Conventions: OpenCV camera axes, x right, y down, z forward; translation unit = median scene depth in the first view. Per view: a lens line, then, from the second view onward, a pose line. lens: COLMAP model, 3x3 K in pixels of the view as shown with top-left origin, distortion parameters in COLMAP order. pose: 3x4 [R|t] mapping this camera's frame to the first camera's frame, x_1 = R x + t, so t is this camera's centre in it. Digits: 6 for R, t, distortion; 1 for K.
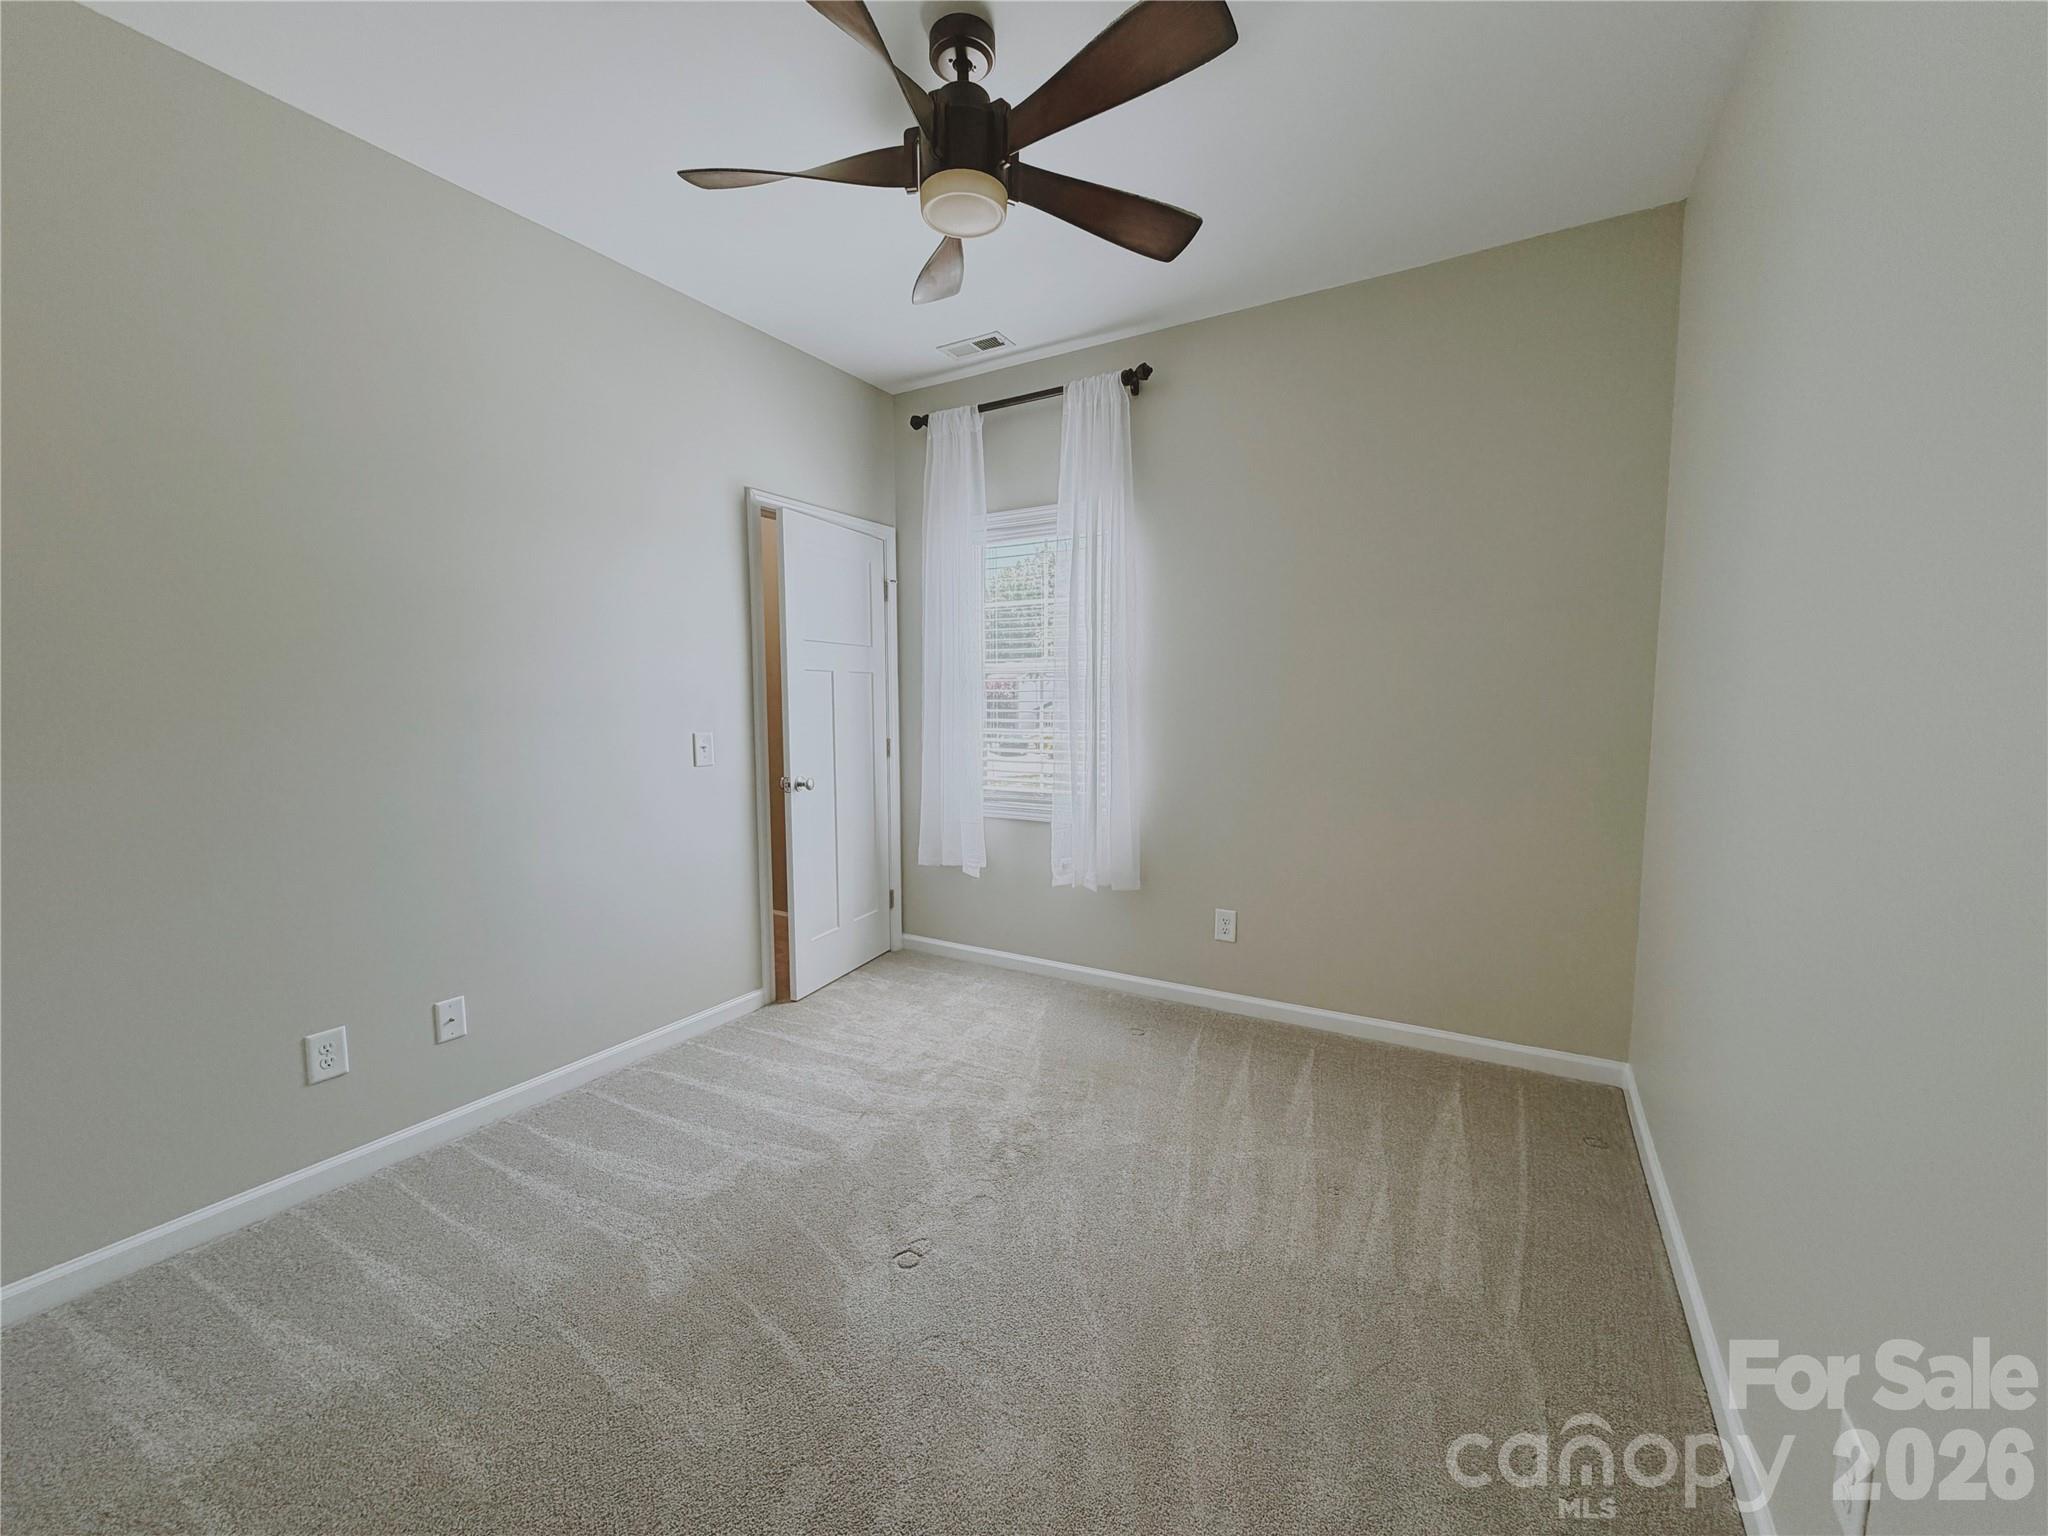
lens RADIAL K [[817.1, 0, 1018.3], [0, 817.1, 772.3], [0, 0, 1]] dist [0.001162, 0.000186]
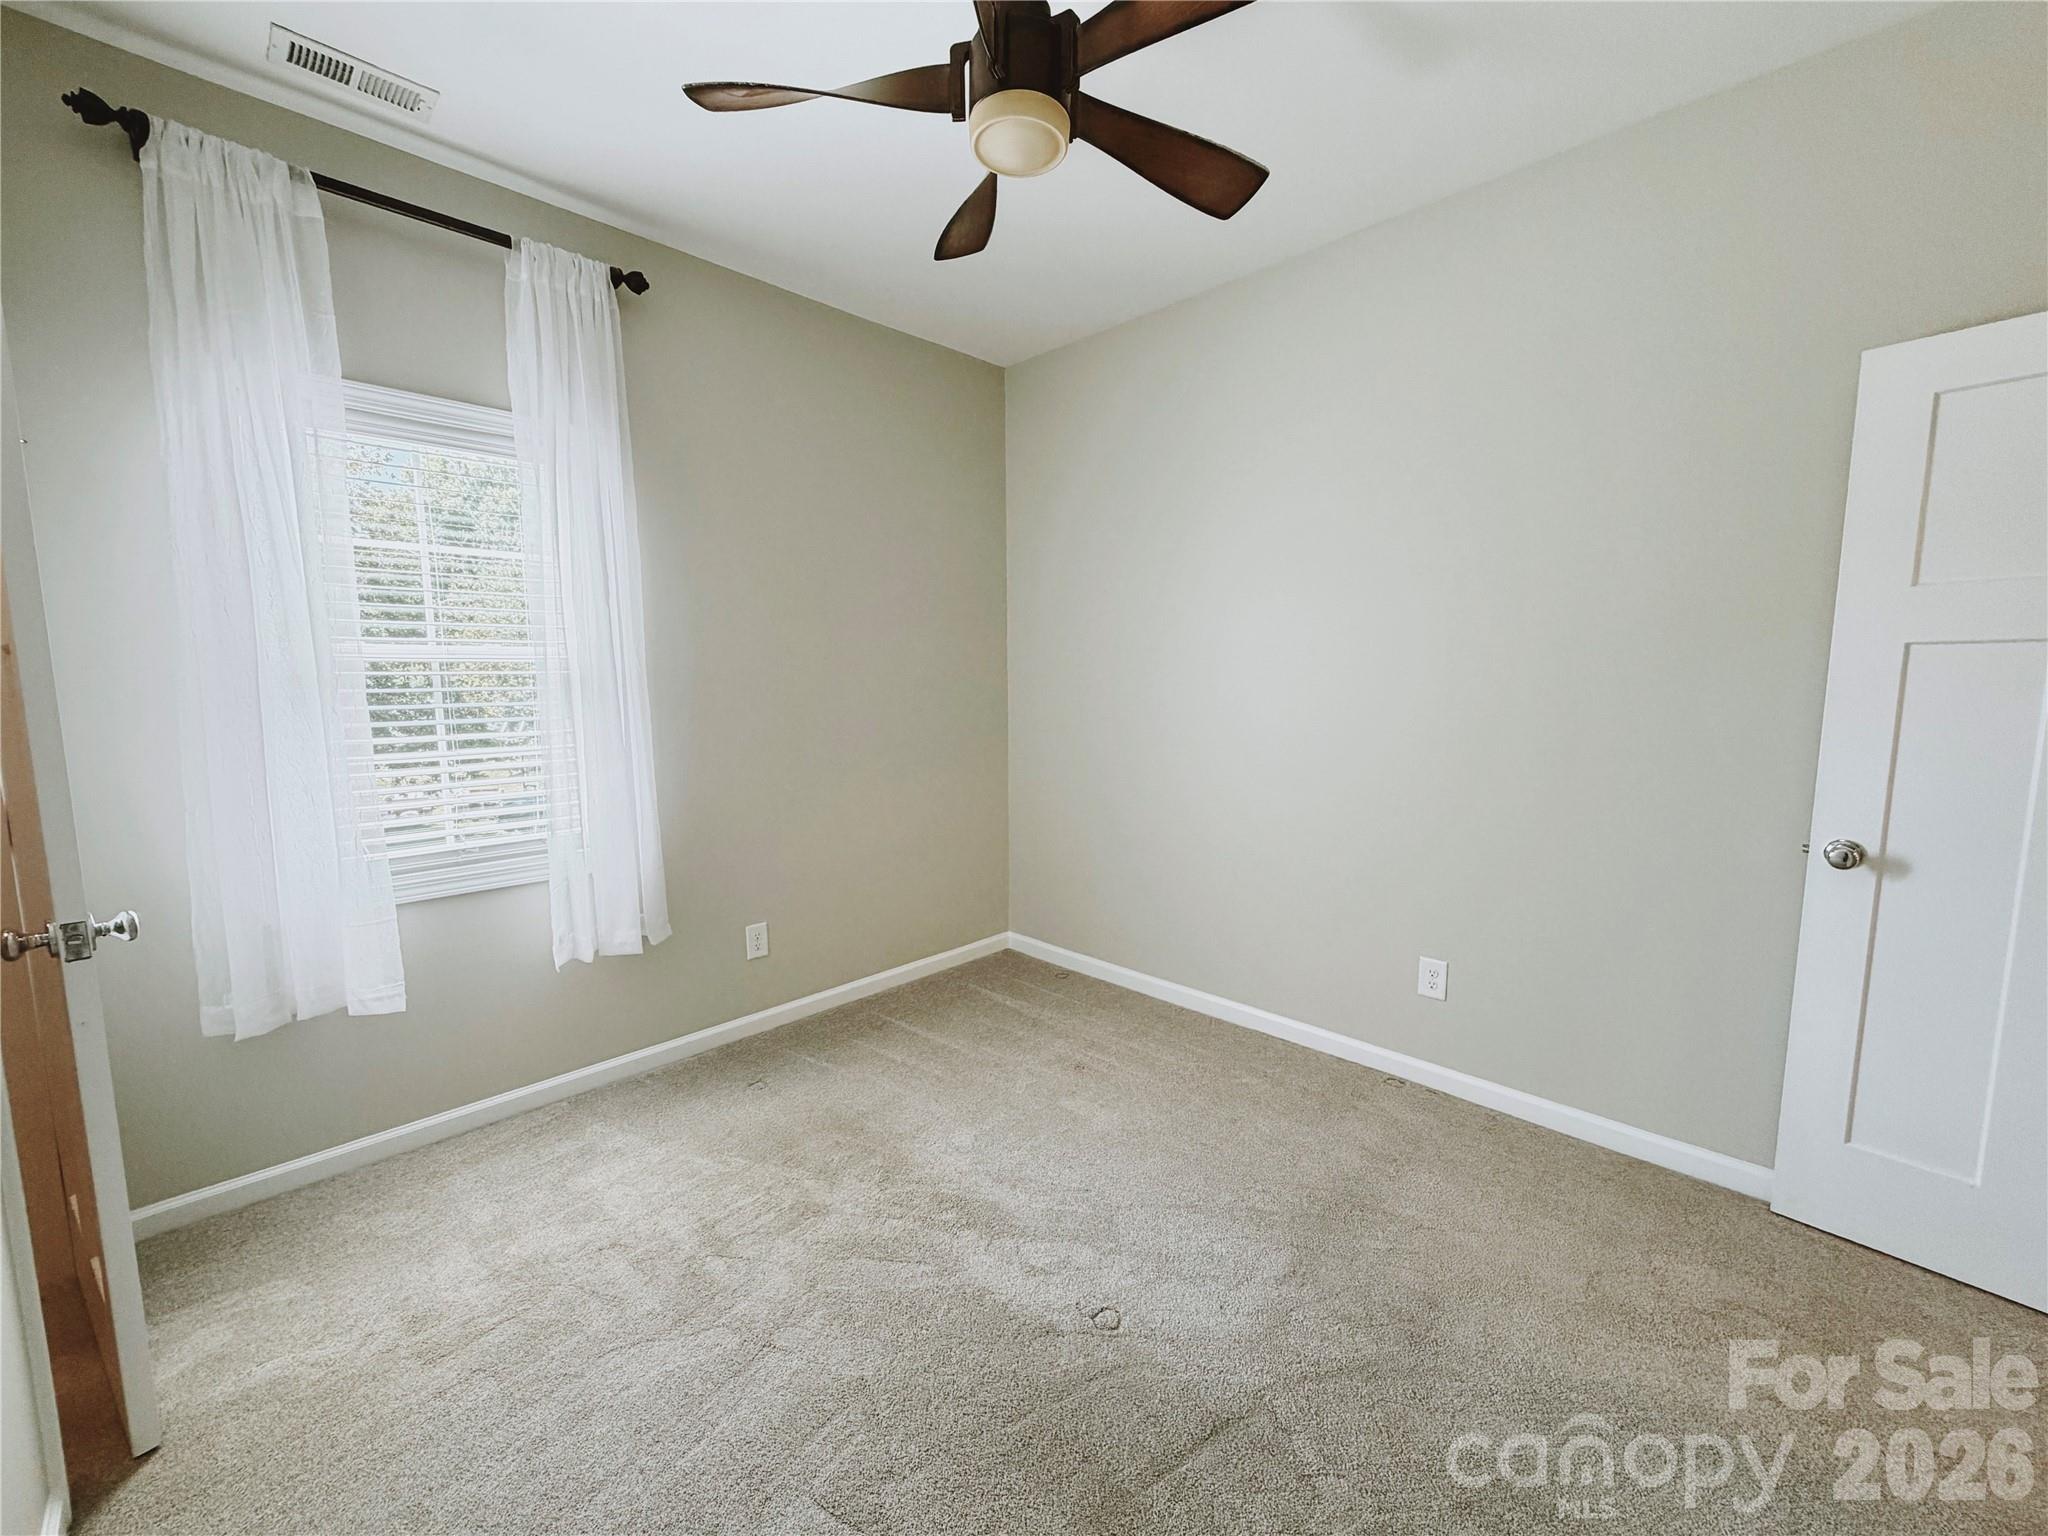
lens RADIAL K [[817.1, 0, 1018.3], [0, 817.1, 772.3], [0, 0, 1]] dist [0.001162, 0.000186]
pose [[0.245181, -0.111552, 0.963038, -0.543101], [0.094445, 0.991381, 0.090791, -0.058651], [-0.964866, 0.068694, 0.253603, 0.460580]]
